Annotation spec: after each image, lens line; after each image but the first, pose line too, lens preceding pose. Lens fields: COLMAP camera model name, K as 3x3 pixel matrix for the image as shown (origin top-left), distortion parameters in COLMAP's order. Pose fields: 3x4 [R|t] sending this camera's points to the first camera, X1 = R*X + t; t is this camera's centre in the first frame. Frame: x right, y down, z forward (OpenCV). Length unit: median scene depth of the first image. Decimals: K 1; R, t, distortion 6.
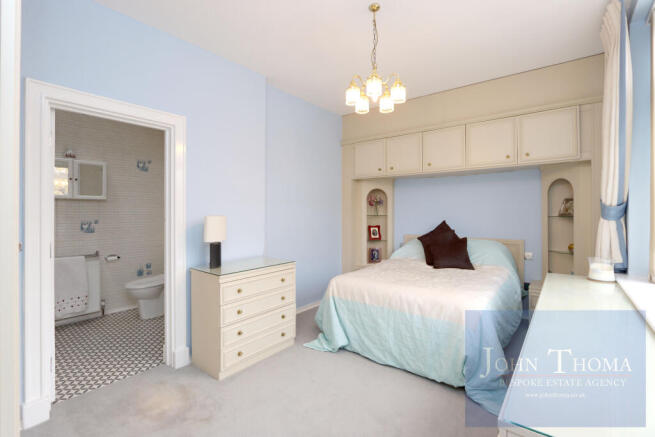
lens RADIAL K [[303.3, 0, 332.2], [0, 303.3, 218.9], [0, 0, 1]] dist [-0.003195, 0.000664]
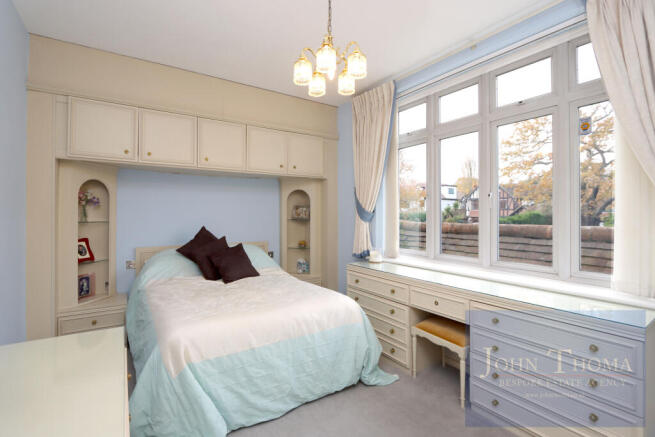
lens RADIAL K [[303.3, 0, 332.7], [0, 303.3, 213.3], [0, 0, 1]] dist [-0.003195, 0.000664]
pose [[0.312315, -0.003233, 0.949973, -0.387714], [0.015978, 0.999871, -0.001850, -0.027338], [-0.949844, 0.015756, 0.312326, 0.453410]]
